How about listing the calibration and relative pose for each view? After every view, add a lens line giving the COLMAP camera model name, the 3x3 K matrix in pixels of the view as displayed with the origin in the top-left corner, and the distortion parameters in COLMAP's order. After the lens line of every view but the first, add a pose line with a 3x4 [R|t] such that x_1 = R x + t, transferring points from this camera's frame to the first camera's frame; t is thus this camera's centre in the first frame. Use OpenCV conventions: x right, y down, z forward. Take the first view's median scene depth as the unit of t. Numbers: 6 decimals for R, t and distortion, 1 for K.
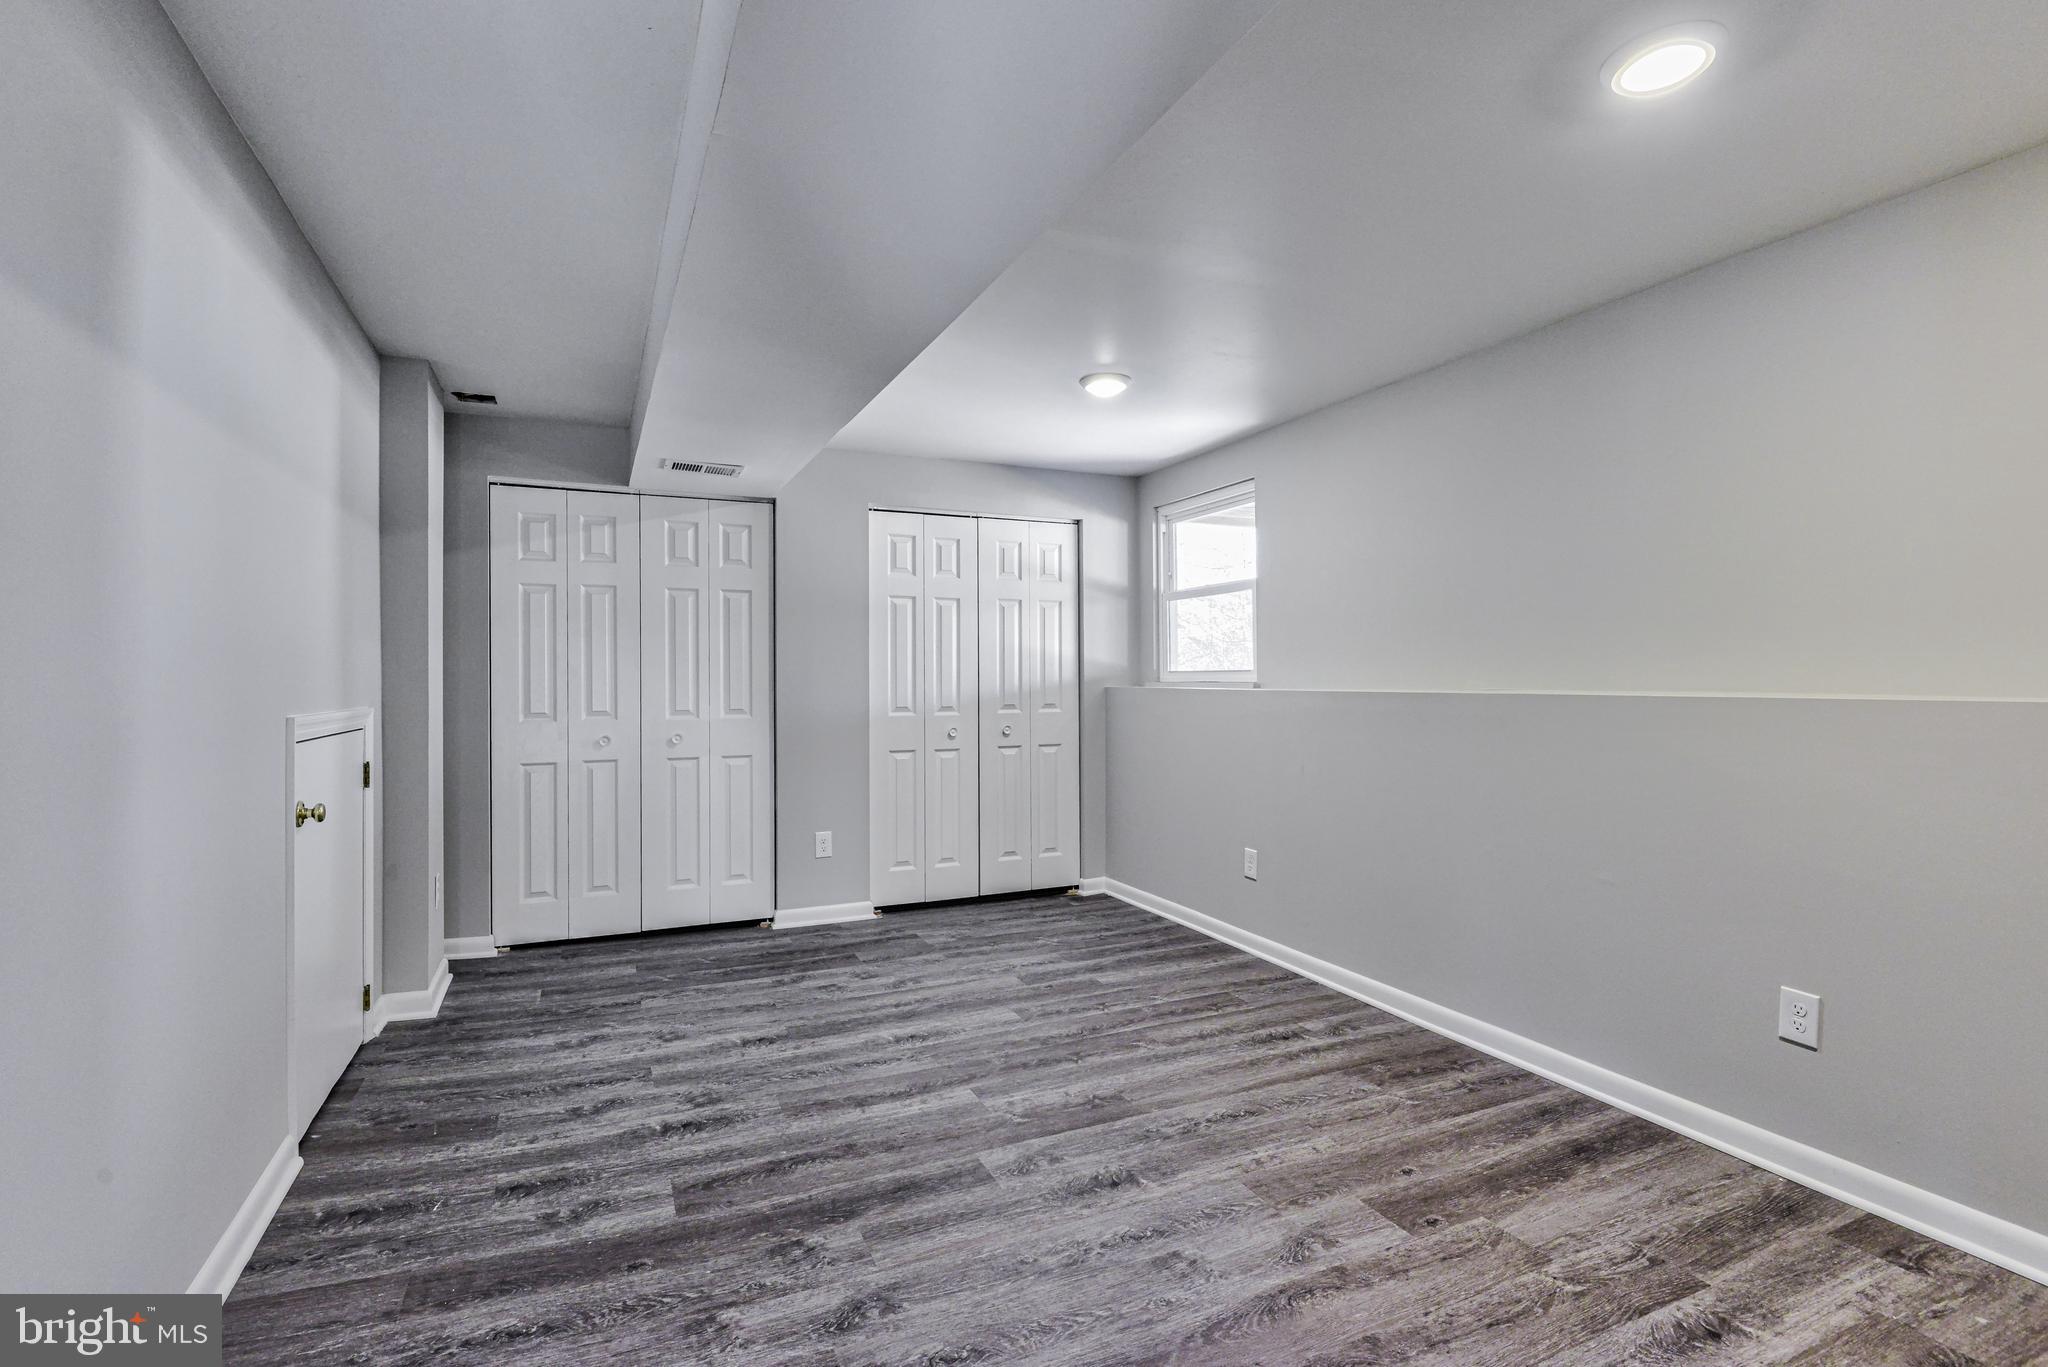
lens RADIAL K [[930.0, 0, 1016.9], [0, 930.0, 677.0], [0, 0, 1]] dist [-0.004421, -0.004312]
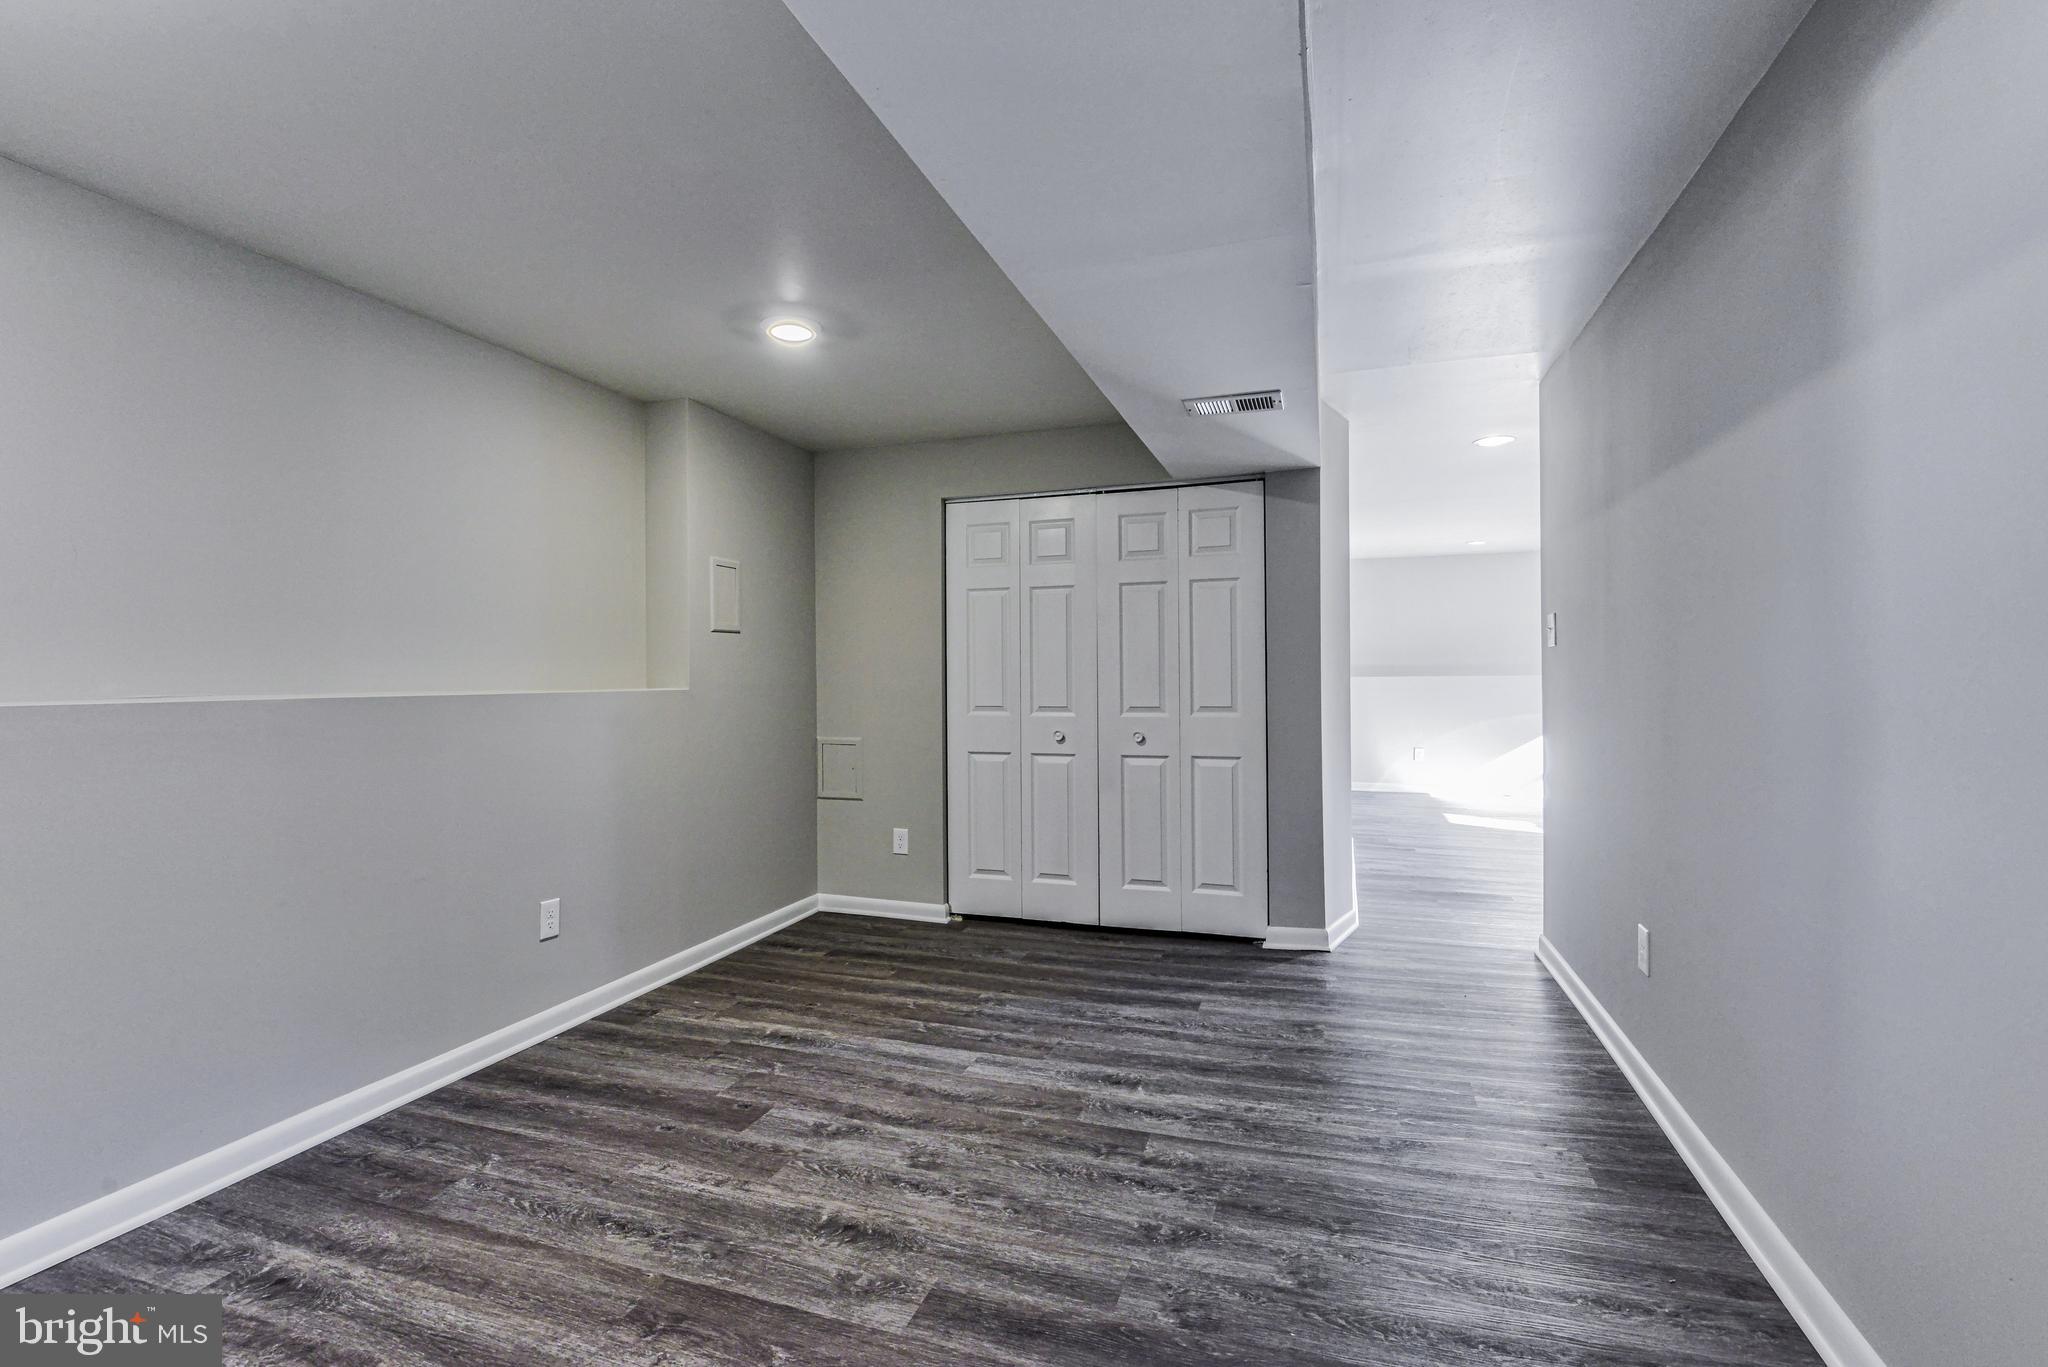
lens RADIAL K [[930.0, 0, 1019.1], [0, 930.0, 681.0], [0, 0, 1]] dist [-0.004421, -0.004312]
pose [[-0.726458, 0.004846, 0.687194, -0.702473], [0.009187, 0.999954, 0.002660, 0.014698], [-0.687149, 0.008246, -0.726469, 1.693191]]
